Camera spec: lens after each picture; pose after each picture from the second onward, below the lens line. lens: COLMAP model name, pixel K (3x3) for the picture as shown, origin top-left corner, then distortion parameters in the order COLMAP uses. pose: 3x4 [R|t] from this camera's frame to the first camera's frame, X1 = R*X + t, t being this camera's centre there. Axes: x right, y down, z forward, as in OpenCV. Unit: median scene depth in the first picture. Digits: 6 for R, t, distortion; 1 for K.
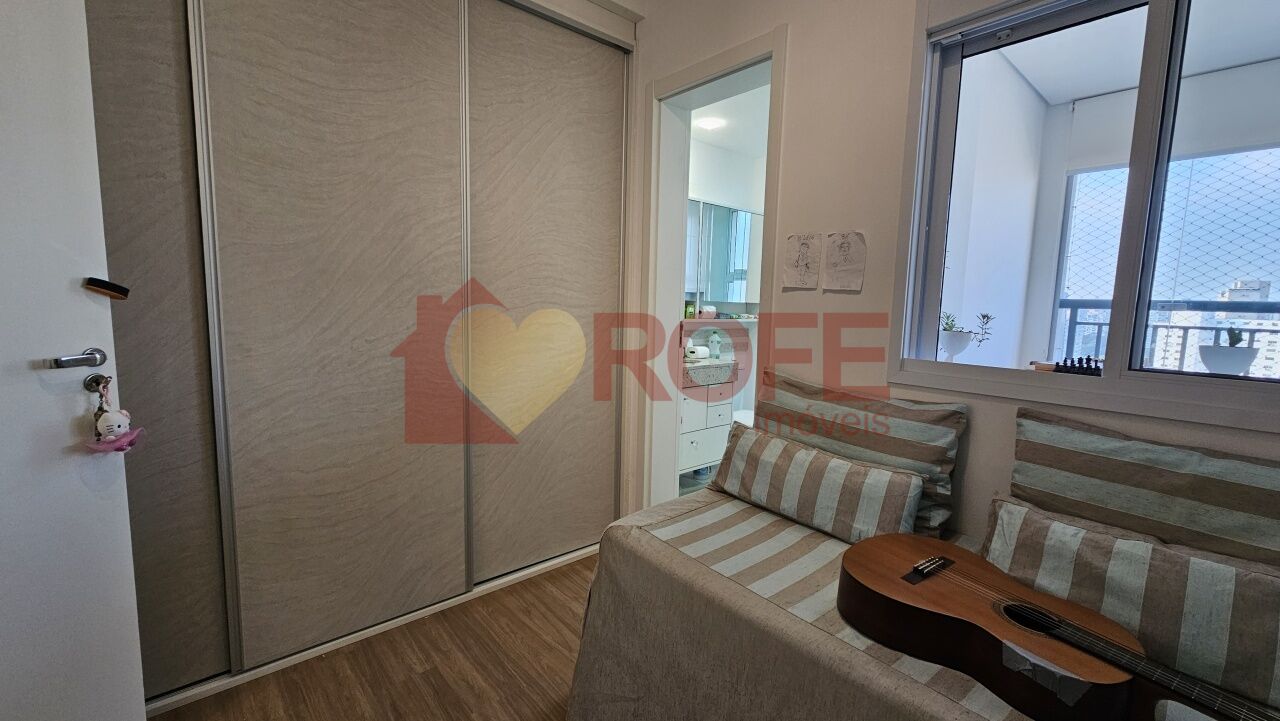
lens RADIAL K [[513.0, 0, 636.4], [0, 513.0, 362.1], [0, 0, 1]] dist [-0.001319, -0.000096]
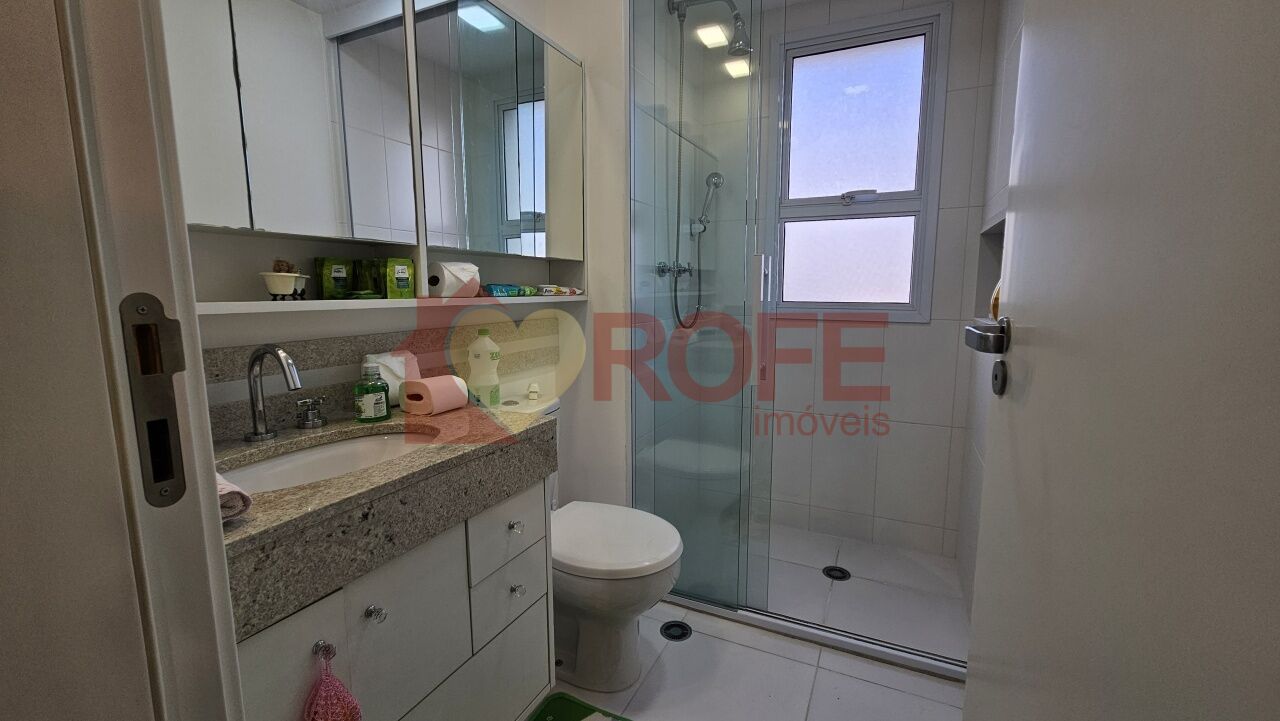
lens RADIAL K [[513.0, 0, 644.8], [0, 513.0, 360.9], [0, 0, 1]] dist [-0.001319, -0.000096]
pose [[0.915035, -0.087569, 0.393753, 0.109296], [0.078323, 0.996144, 0.039526, -0.041077], [-0.395696, -0.005328, 0.918366, 0.584346]]
